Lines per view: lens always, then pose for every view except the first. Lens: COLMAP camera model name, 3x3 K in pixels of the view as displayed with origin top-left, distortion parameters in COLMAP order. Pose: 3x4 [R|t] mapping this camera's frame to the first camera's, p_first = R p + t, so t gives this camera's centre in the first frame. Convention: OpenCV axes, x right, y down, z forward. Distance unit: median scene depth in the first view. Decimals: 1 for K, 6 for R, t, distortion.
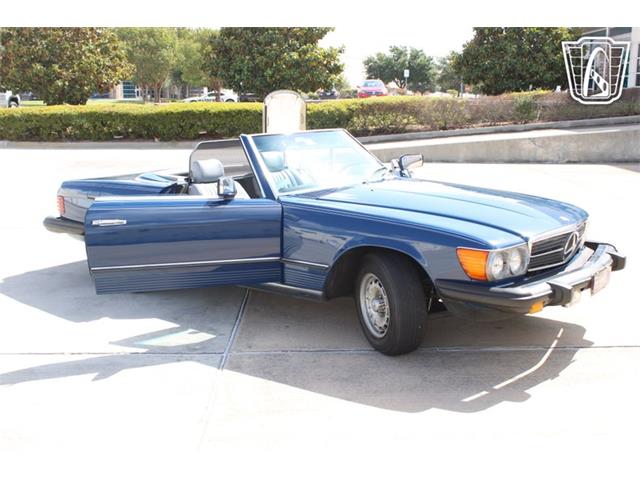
lens RADIAL K [[740.2, 0, 303.1], [0, 740.2, 238.9], [0, 0, 1]] dist [-0.097014, 0.047871]
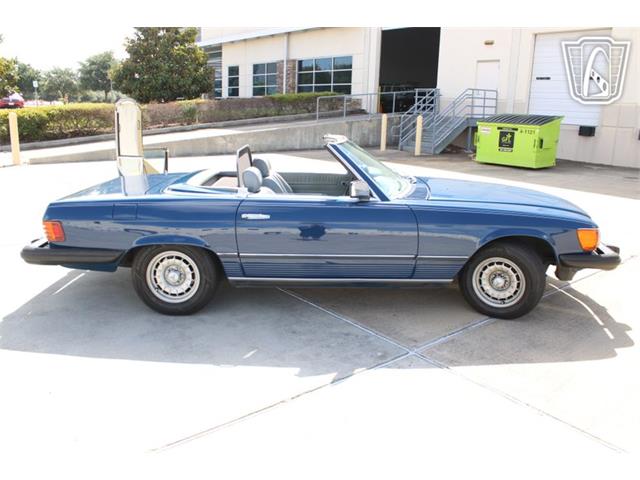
lens RADIAL K [[550.7, 0, 320.0], [0, 550.7, 240.0], [0, 0, 1]] dist [-0.167291, 0.157723]
pose [[0.777720, -0.130598, 0.614895, -0.175788], [0.095532, 0.991374, 0.089730, -0.023229], [-0.621310, -0.011042, 0.783487, 0.123469]]
